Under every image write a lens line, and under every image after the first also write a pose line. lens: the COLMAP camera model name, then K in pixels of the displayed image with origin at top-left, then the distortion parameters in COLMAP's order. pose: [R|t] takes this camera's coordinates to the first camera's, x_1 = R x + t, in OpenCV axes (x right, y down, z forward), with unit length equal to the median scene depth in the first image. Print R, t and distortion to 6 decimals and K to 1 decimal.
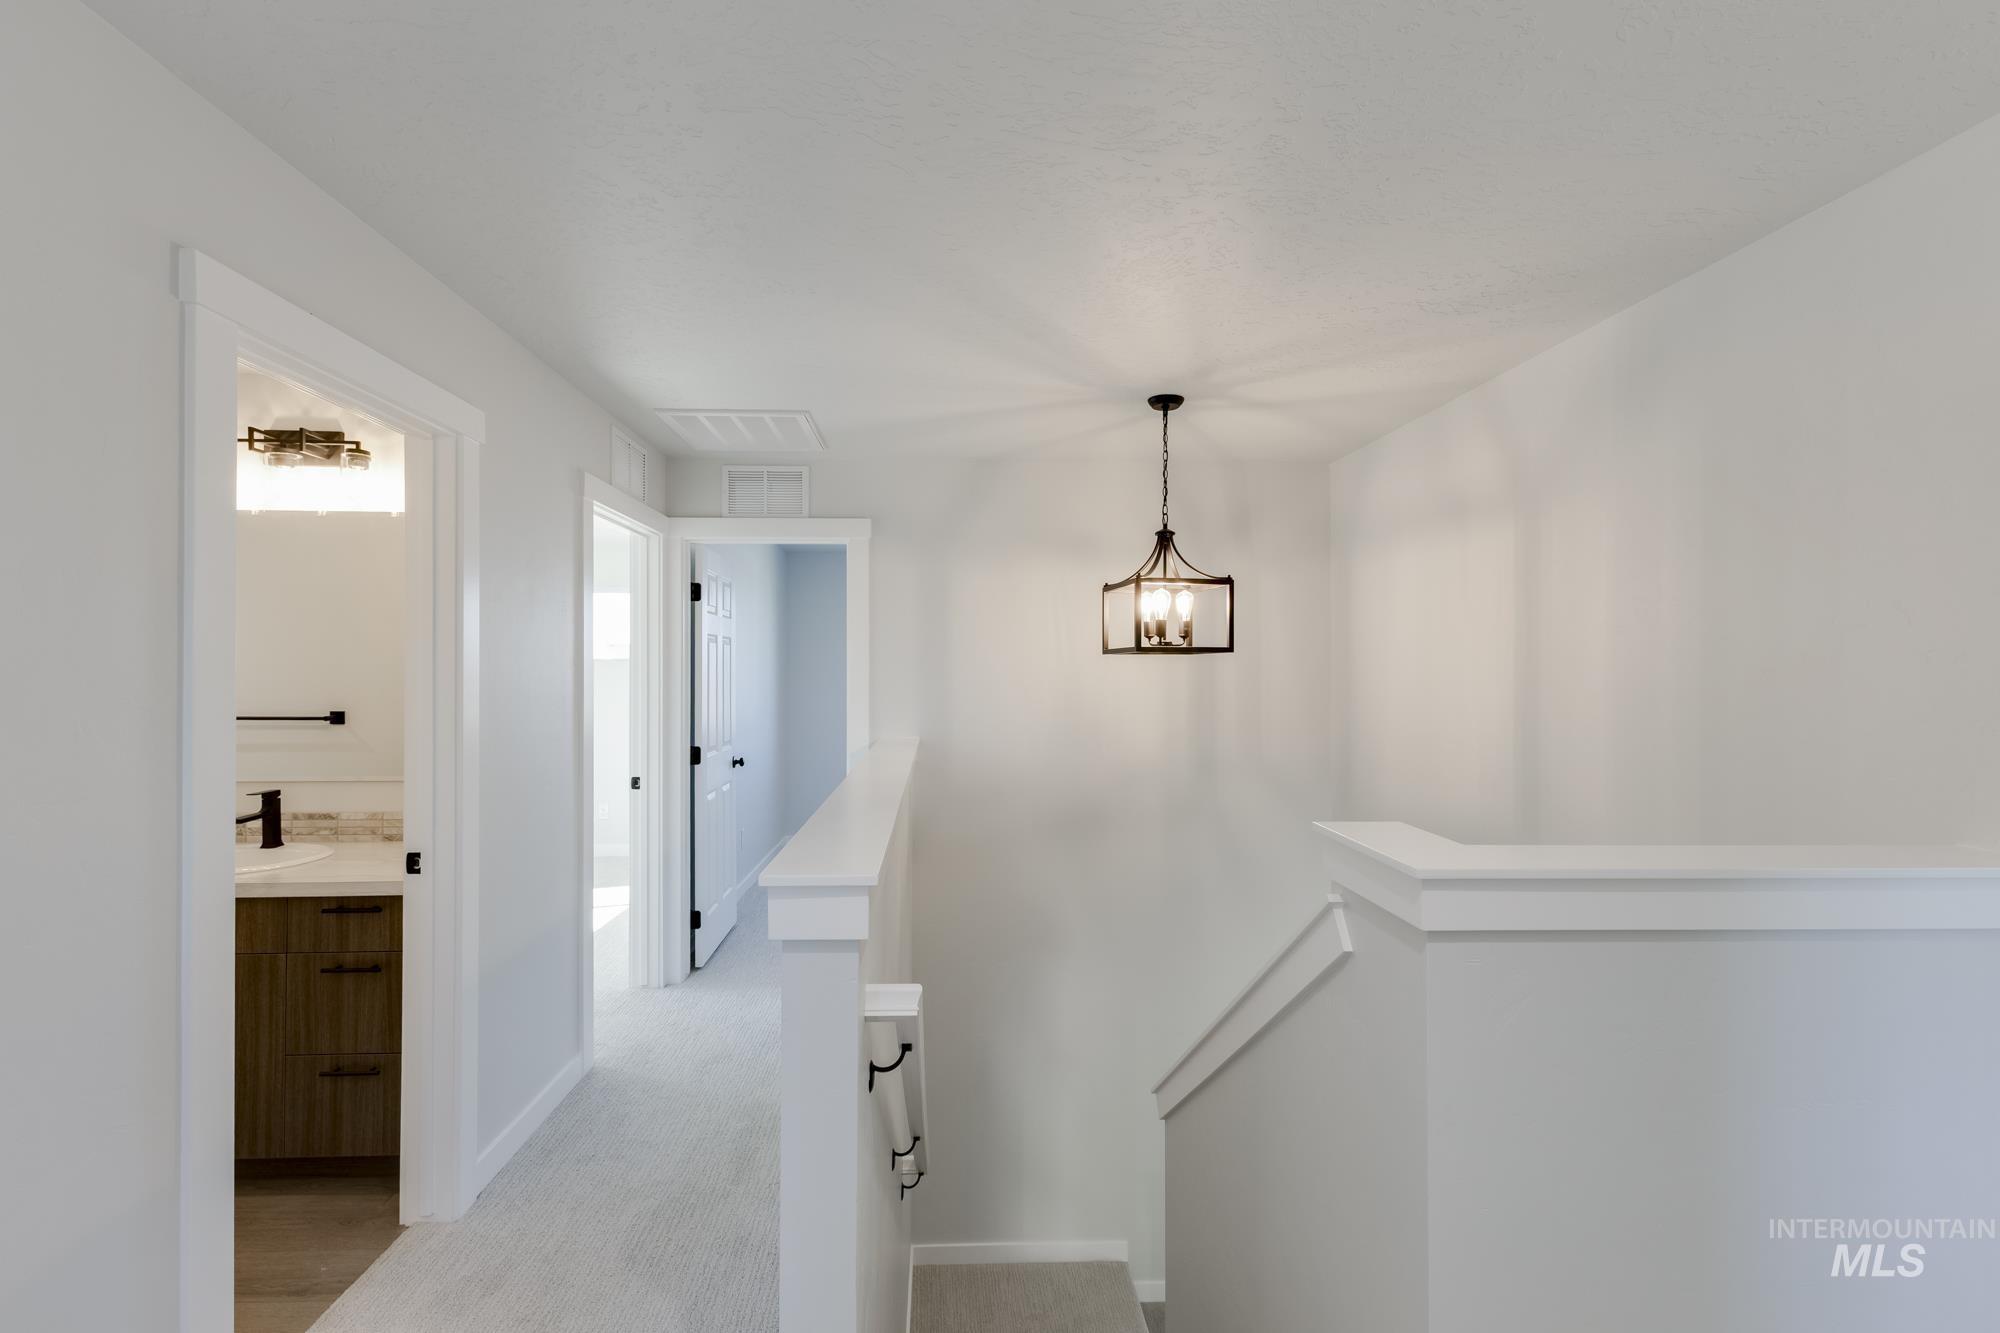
lens RADIAL K [[872.7, 0, 995.3], [0, 872.7, 681.8], [0, 0, 1]] dist [-0.000373, -0.000141]
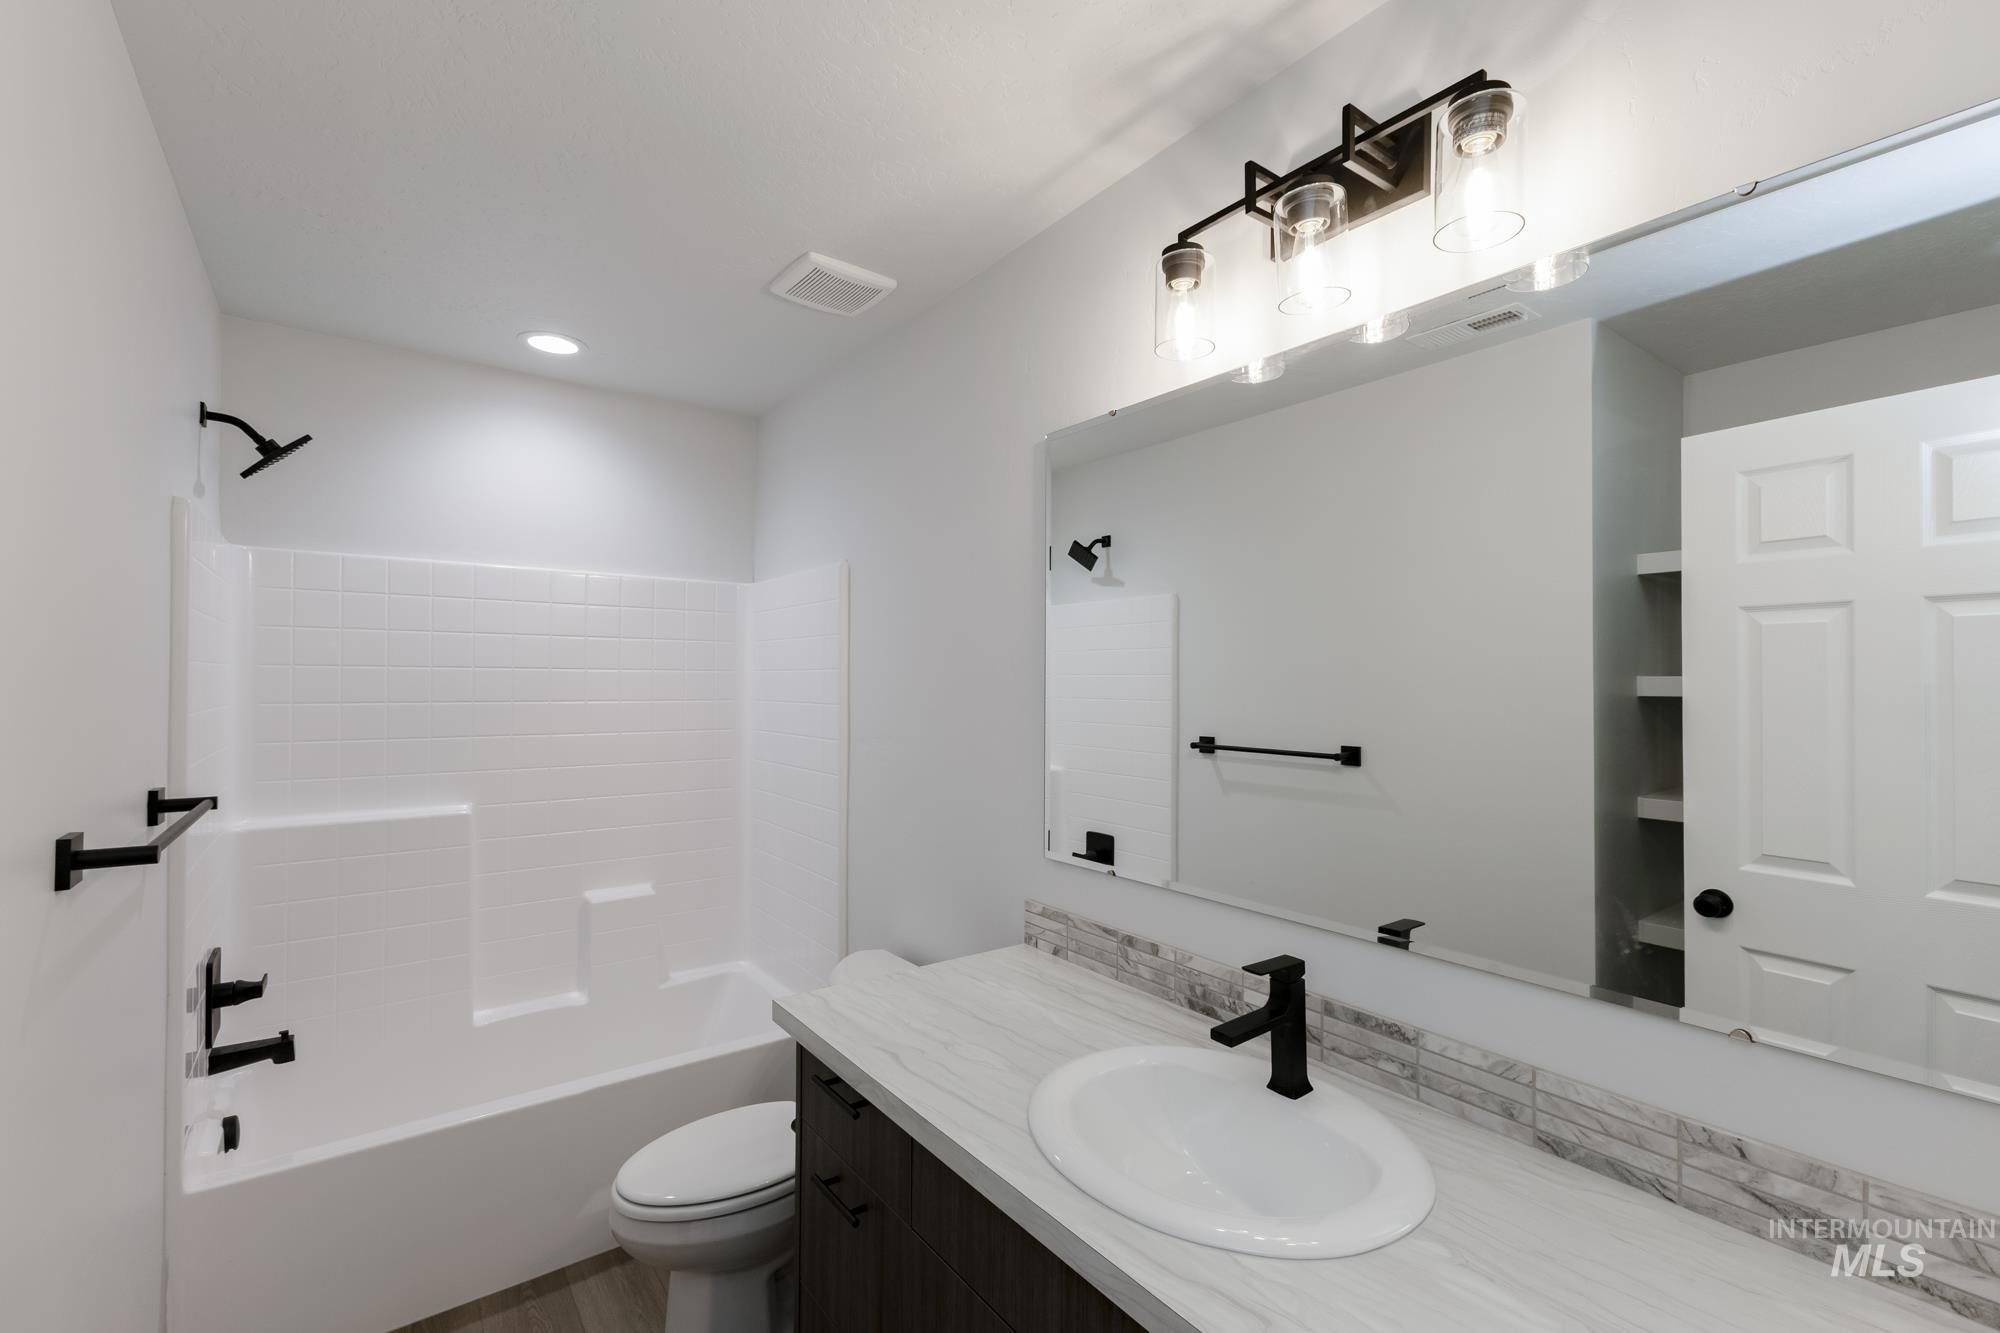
lens RADIAL K [[872.7, 0, 995.3], [0, 872.7, 681.8], [0, 0, 1]] dist [-0.000373, -0.000141]
pose [[0.550816, -0.010779, -0.834557, -0.517231], [-0.003207, 0.999882, -0.015031, -0.008018], [0.834621, 0.010956, 0.550716, 0.603467]]
